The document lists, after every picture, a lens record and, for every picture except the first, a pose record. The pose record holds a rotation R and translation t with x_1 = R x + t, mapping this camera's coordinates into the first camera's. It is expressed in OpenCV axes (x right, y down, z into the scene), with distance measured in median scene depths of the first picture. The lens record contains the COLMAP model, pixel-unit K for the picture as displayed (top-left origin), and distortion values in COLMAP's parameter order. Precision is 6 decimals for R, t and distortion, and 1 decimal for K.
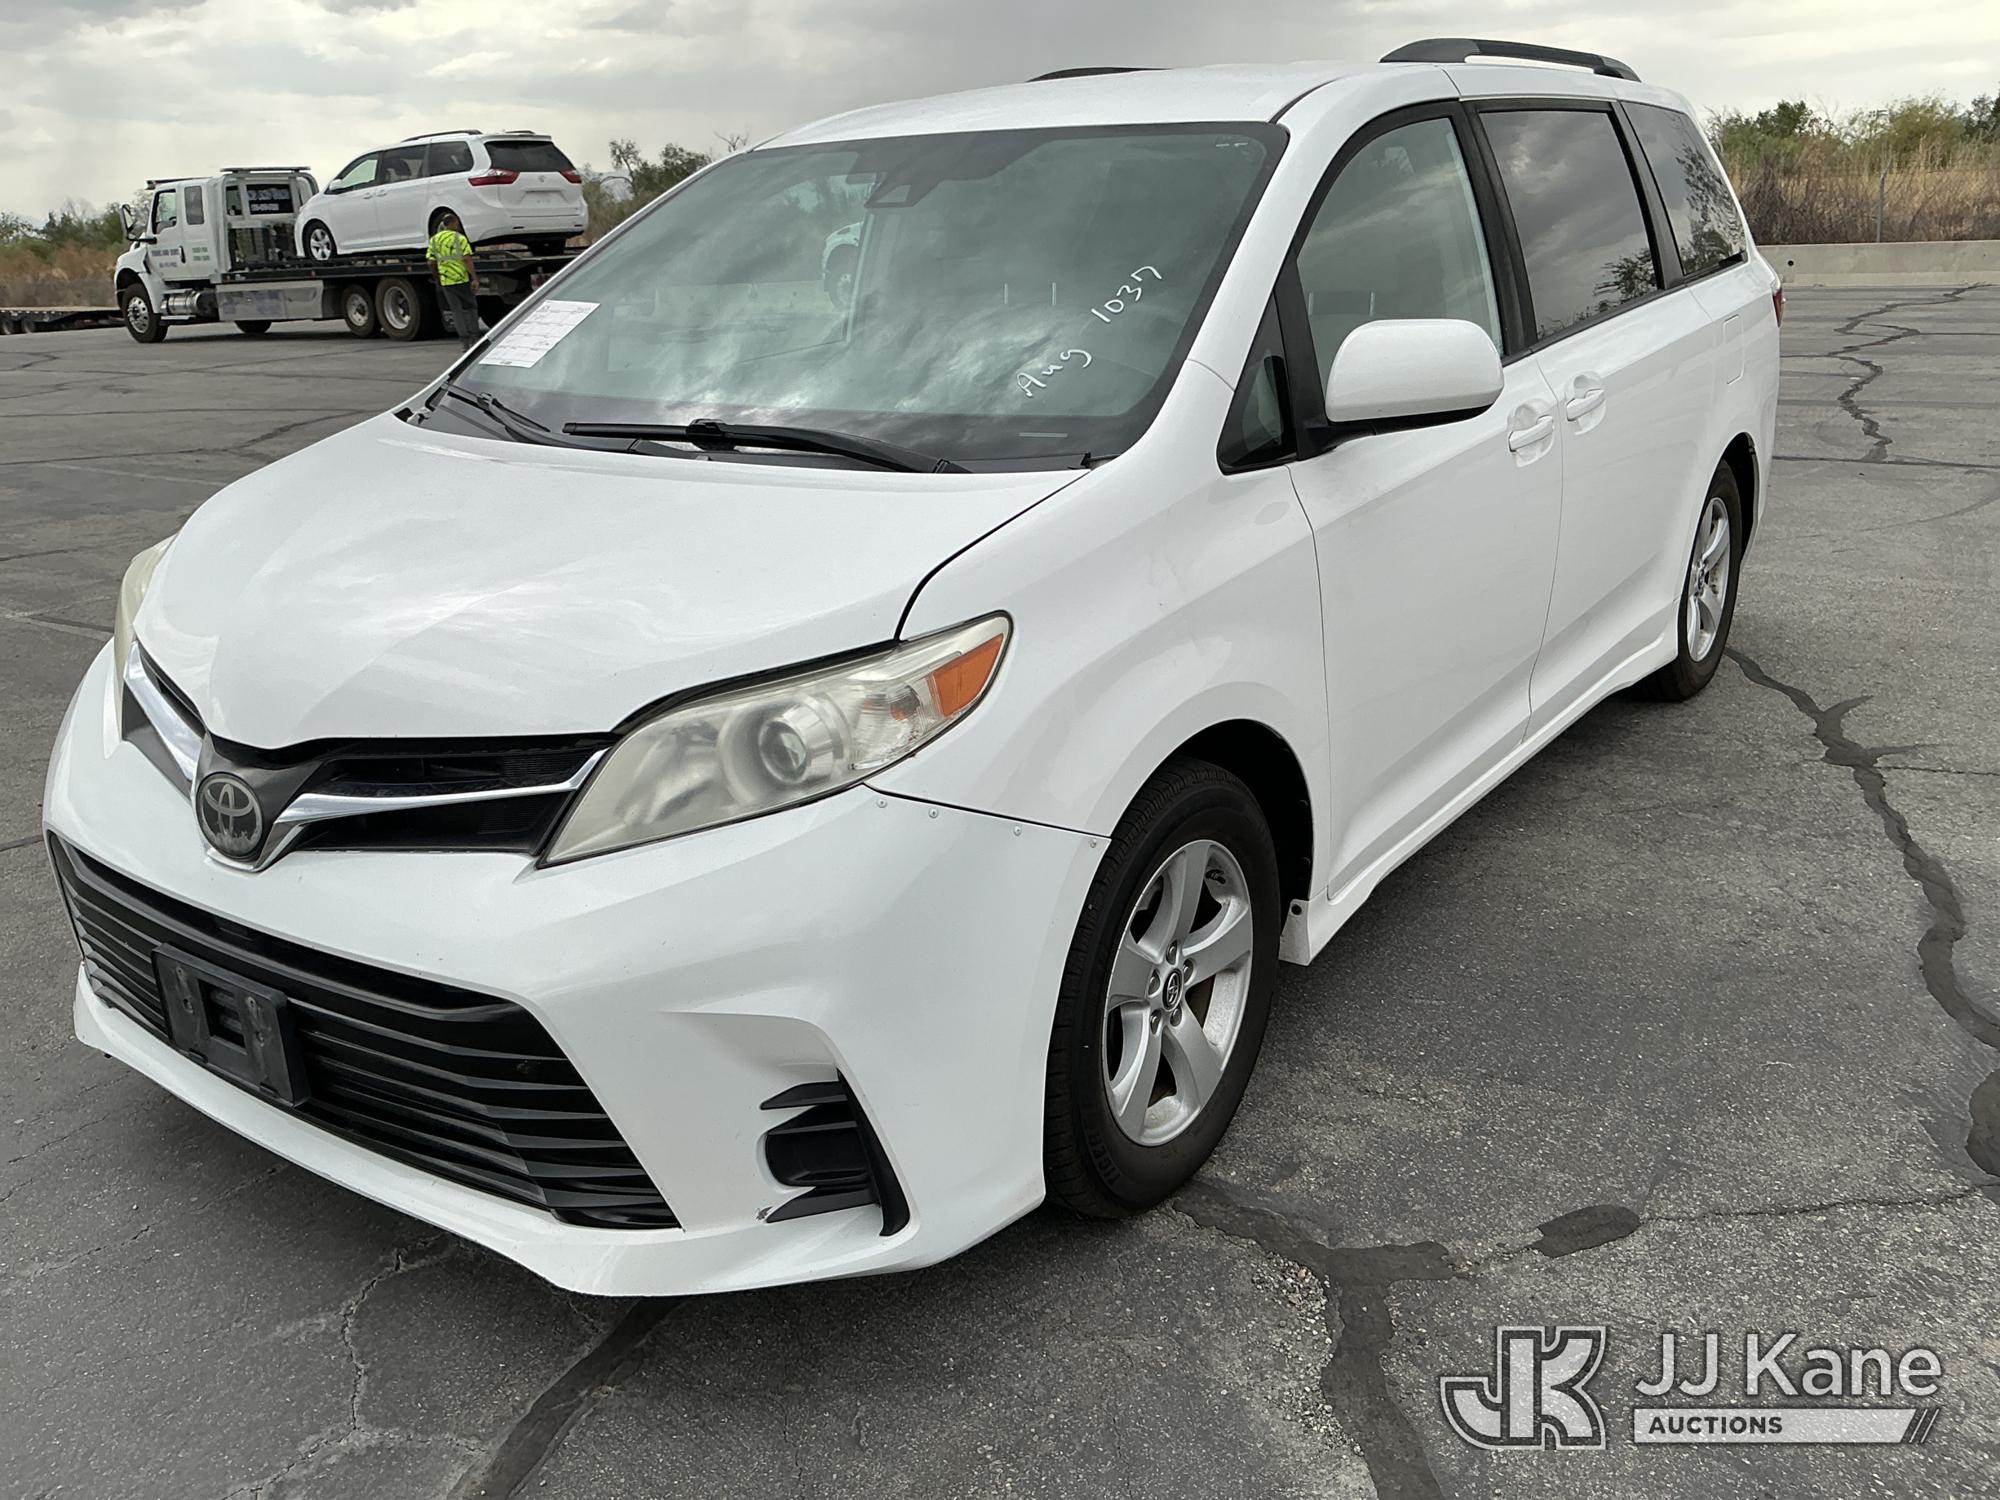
lens RADIAL K [[1654.6, 0, 1001.0], [0, 1654.6, 754.0], [0, 0, 1]] dist [0.030699, -0.006382]
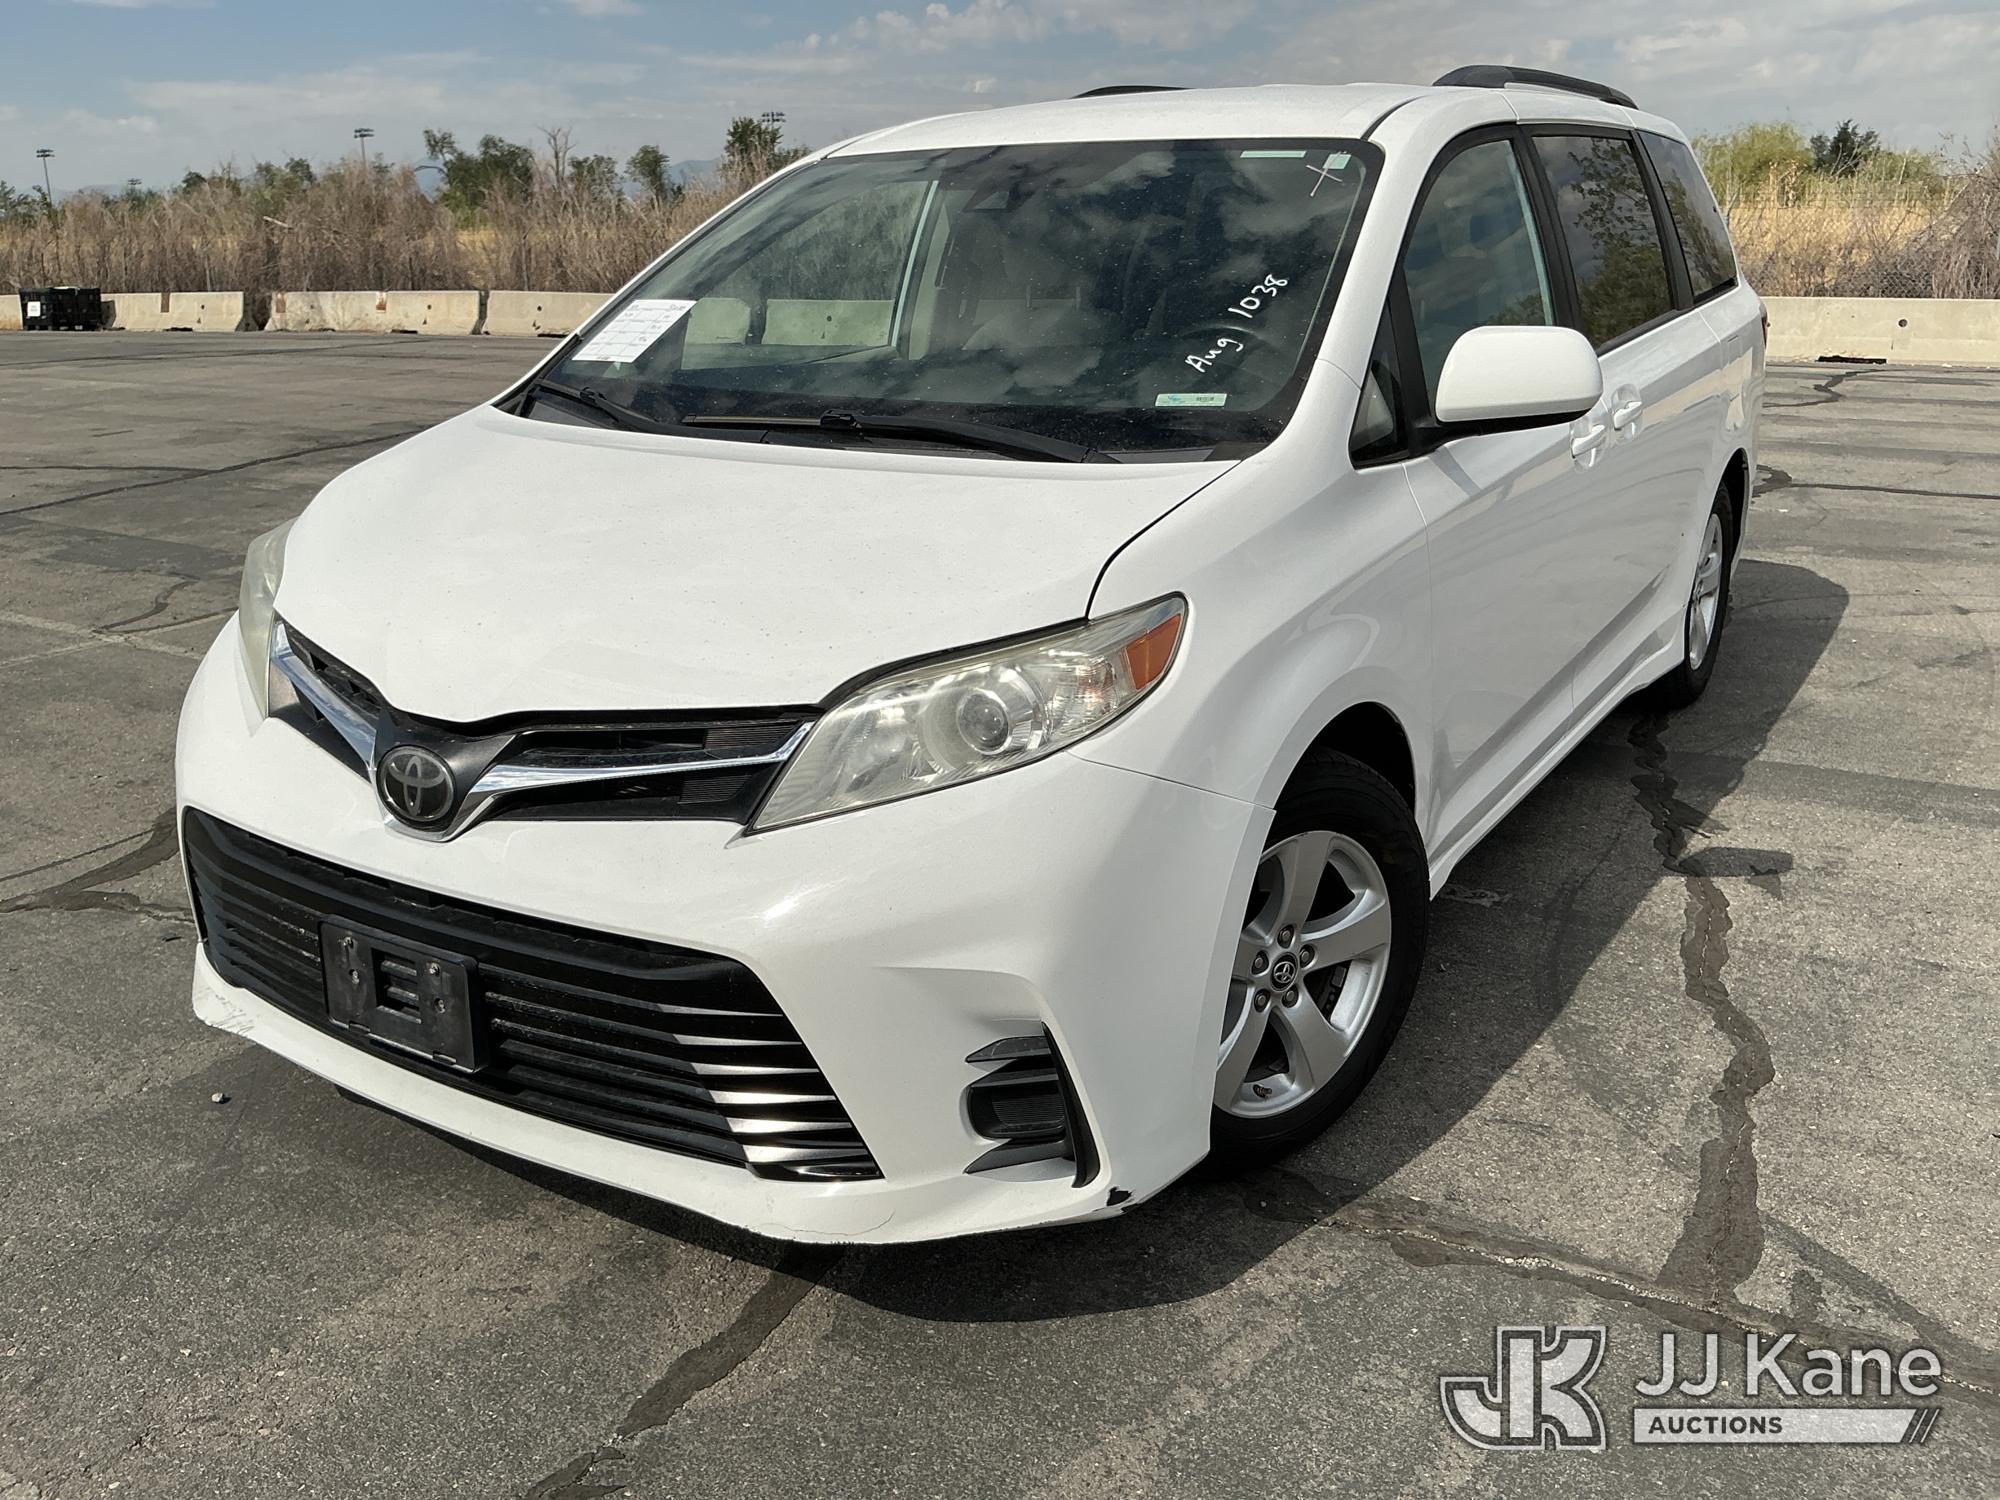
lens RADIAL K [[1654.6, 0, 1001.0], [0, 1654.6, 754.0], [0, 0, 1]] dist [0.030699, -0.006382]
pose [[0.998611, 0.004272, 0.052523, -0.158080], [-0.003712, 0.999935, -0.010741, 0.026657], [-0.052565, 0.010531, 0.998562, -0.040159]]
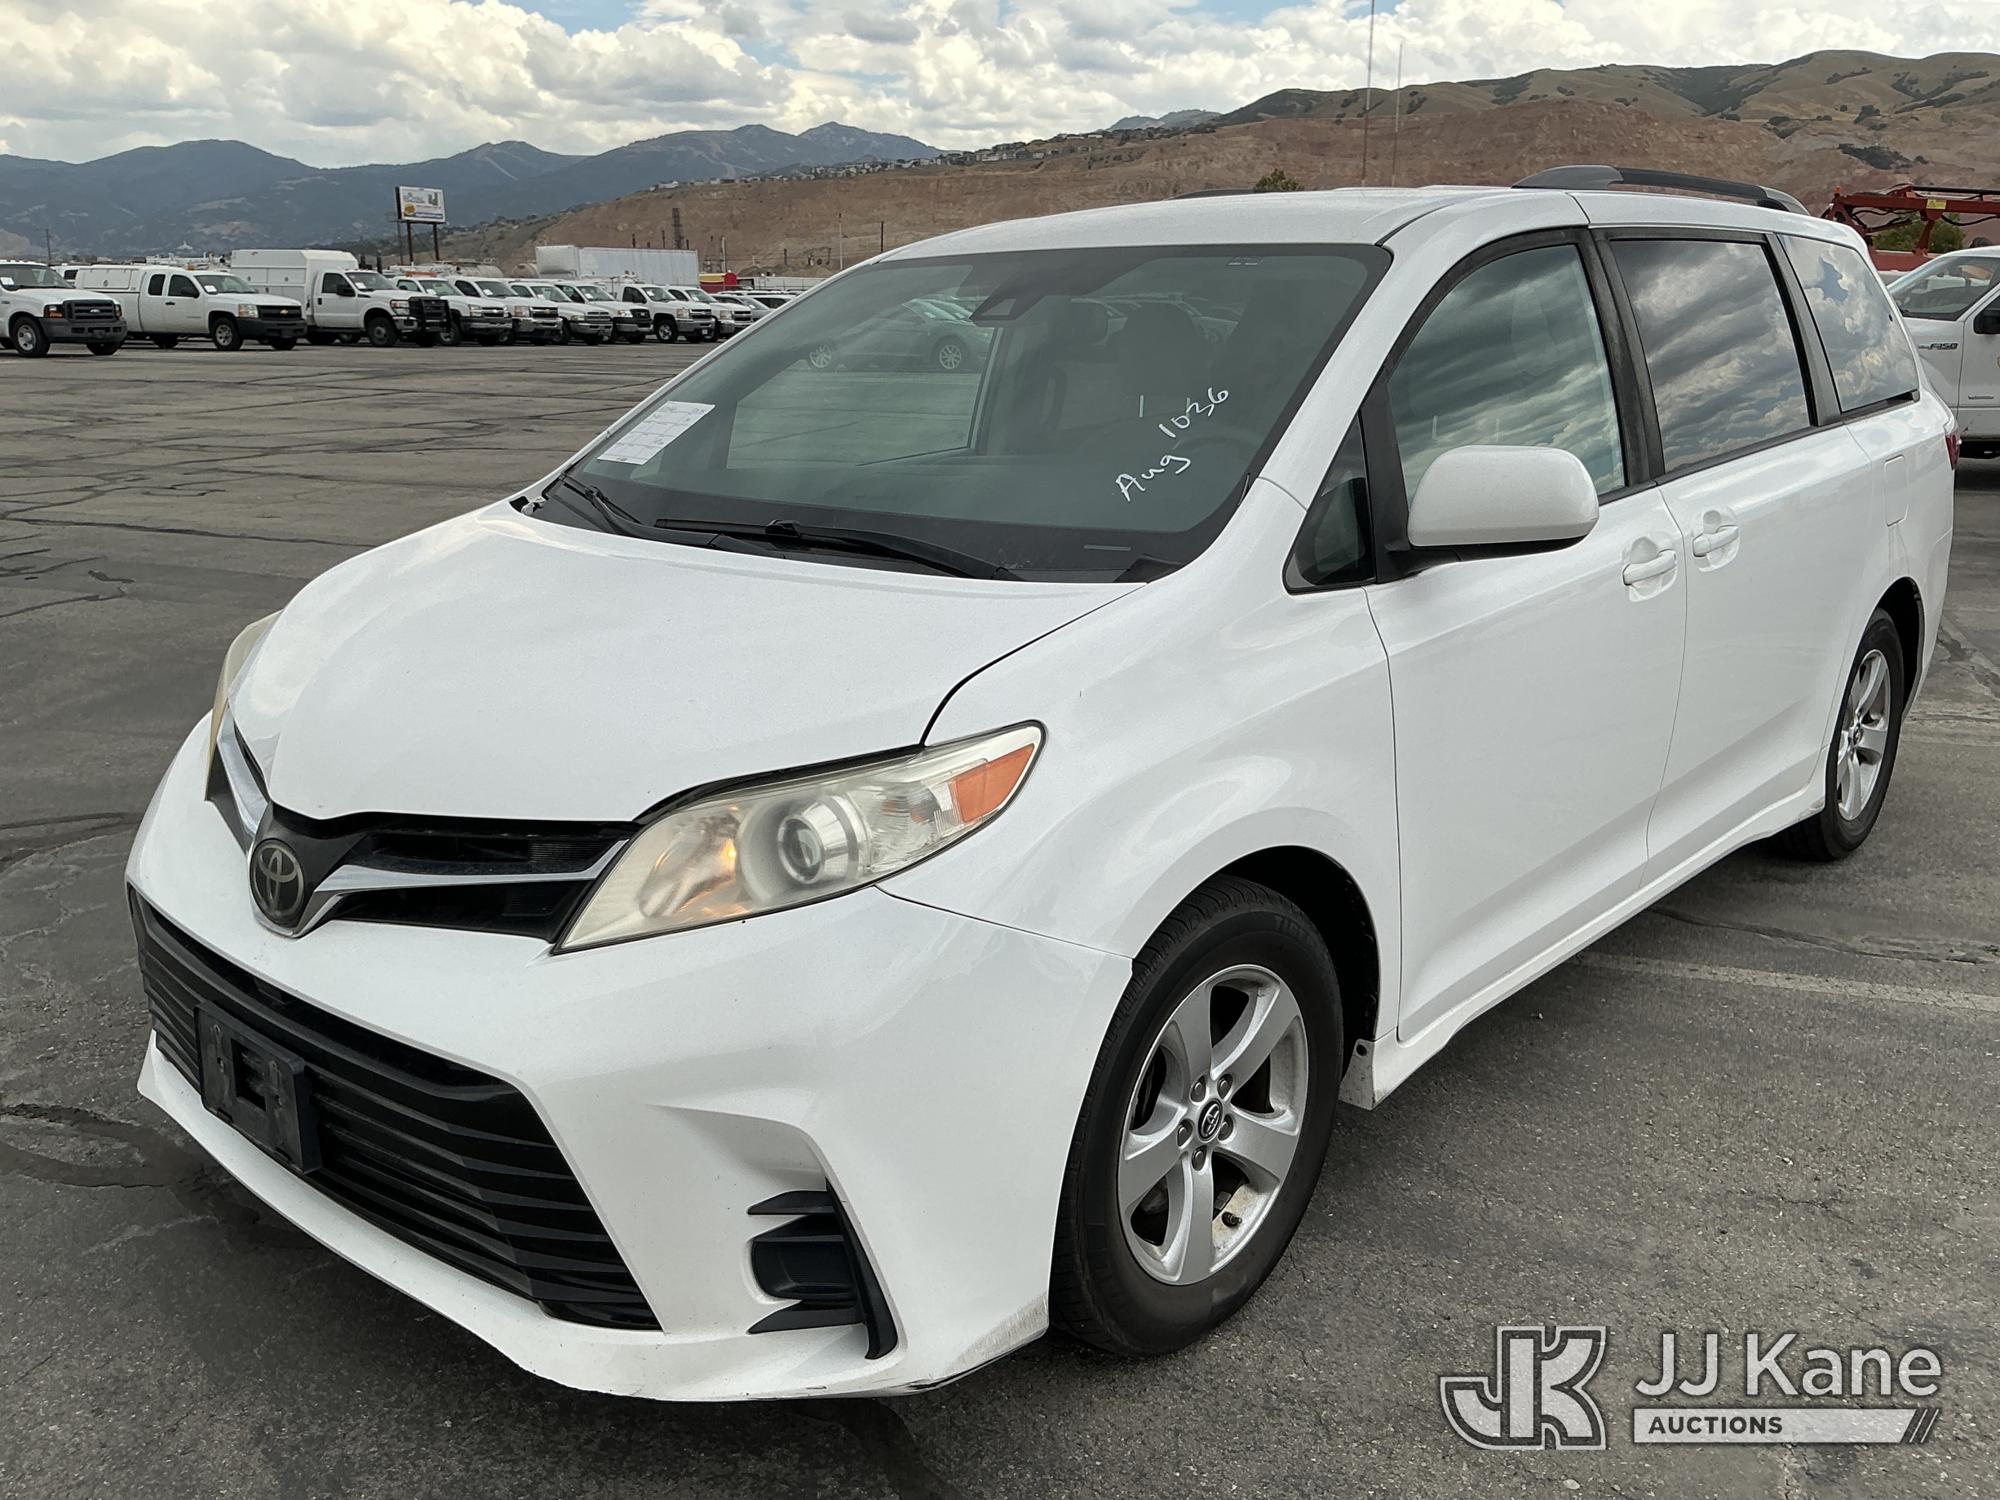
lens RADIAL K [[1654.6, 0, 1001.0], [0, 1654.6, 754.0], [0, 0, 1]] dist [0.030699, -0.006382]
pose [[0.992831, 0.054508, -0.106377, 0.082403], [-0.061333, 0.996191, -0.061977, -0.004568], [0.102593, 0.068058, 0.992392, 0.023153]]
